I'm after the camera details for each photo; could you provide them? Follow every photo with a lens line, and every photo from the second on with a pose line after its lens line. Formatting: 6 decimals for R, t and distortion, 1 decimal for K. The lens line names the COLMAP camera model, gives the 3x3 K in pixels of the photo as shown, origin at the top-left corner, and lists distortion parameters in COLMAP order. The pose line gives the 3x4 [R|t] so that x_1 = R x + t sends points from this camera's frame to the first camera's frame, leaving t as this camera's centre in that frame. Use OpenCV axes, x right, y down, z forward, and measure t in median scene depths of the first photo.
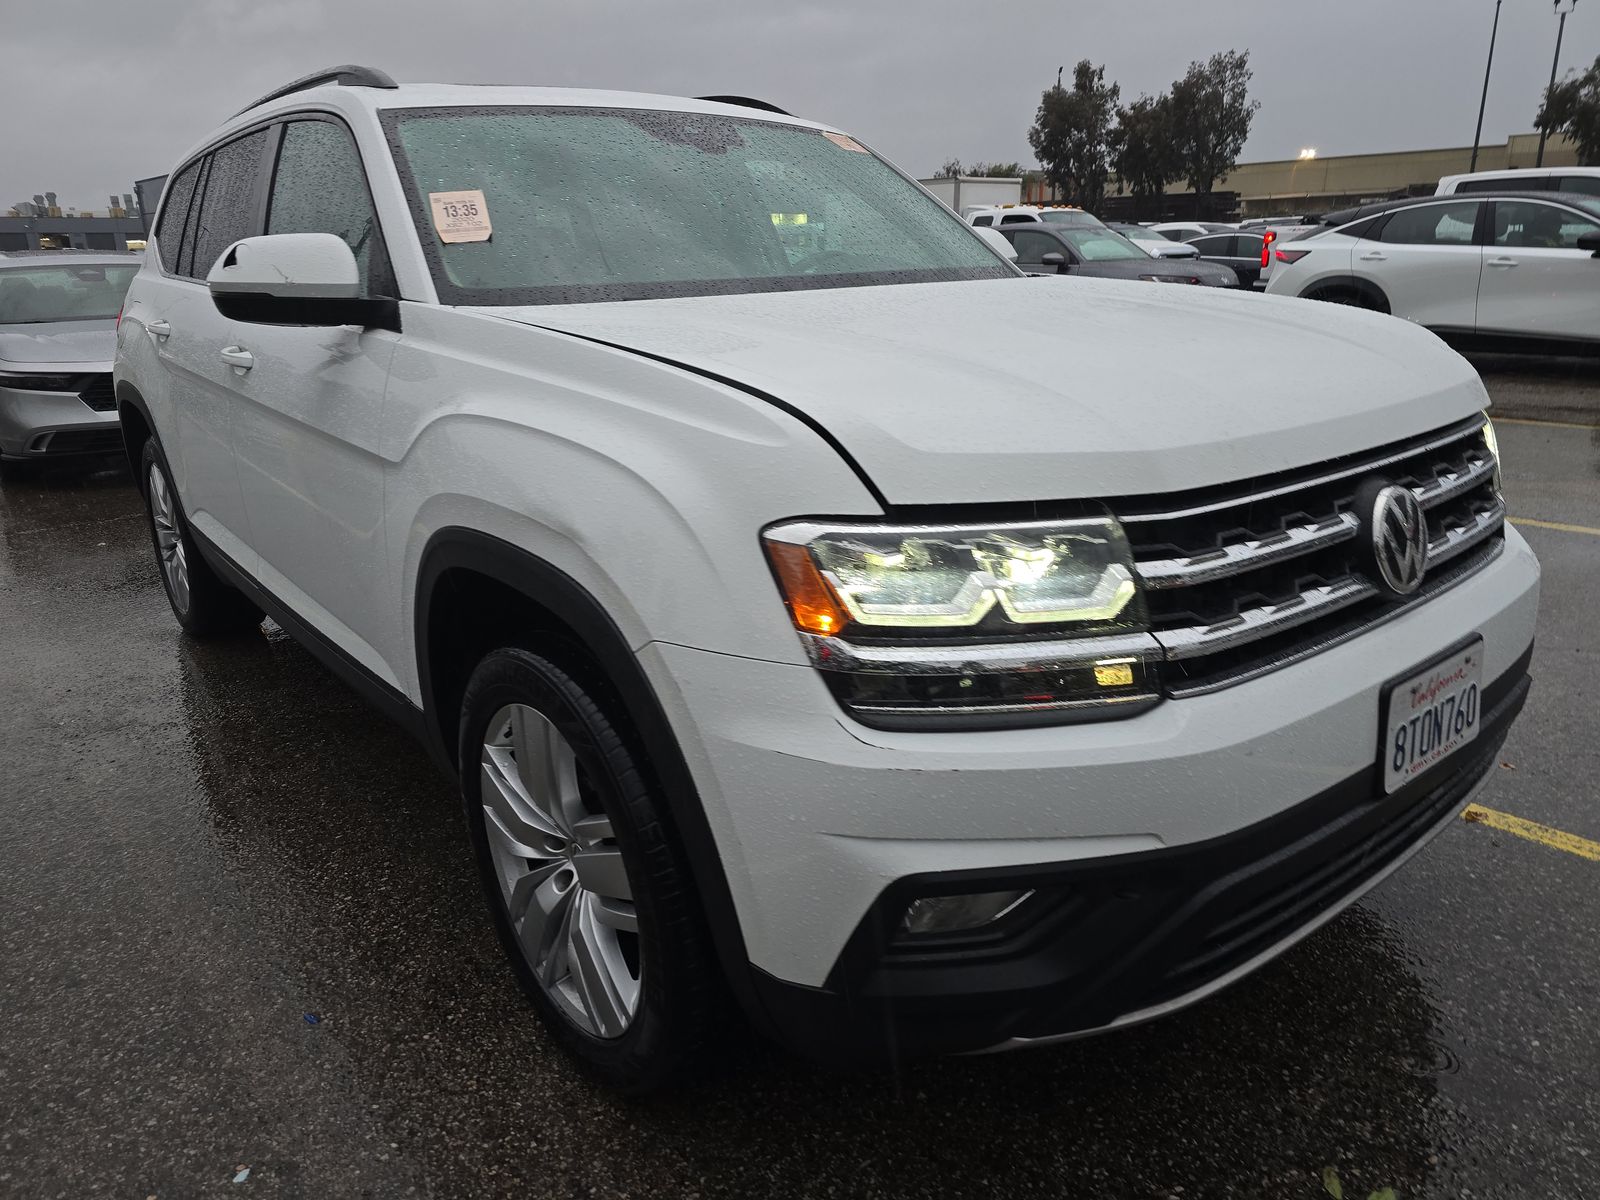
lens RADIAL K [[1099.6, 0, 801.1], [0, 1099.6, 601.2], [0, 0, 1]] dist [0.033520, -0.014144]
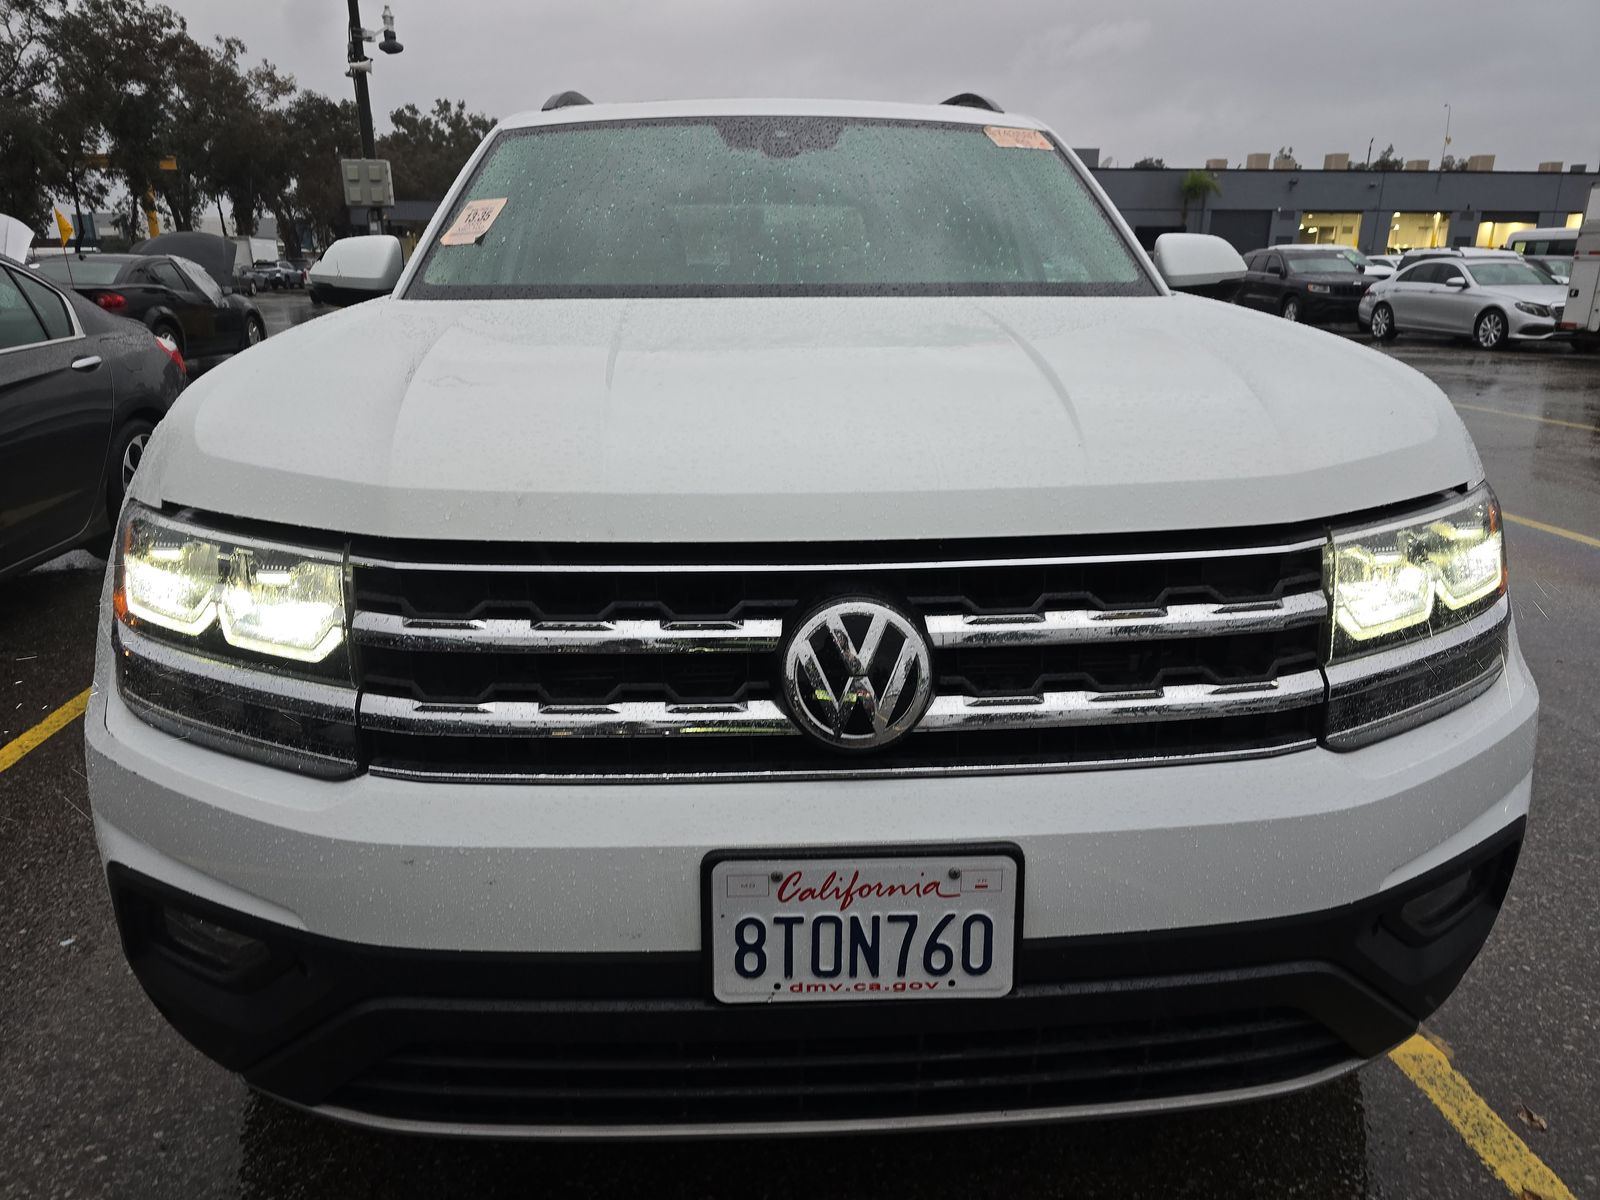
lens RADIAL K [[1099.6, 0, 800.5], [0, 1099.6, 598.4], [0, 0, 1]] dist [0.033520, -0.014144]
pose [[0.799830, 0.193300, -0.568250, 0.934011], [-0.197849, 0.978719, 0.054450, -0.138656], [0.566682, 0.068877, 0.821053, 0.407415]]
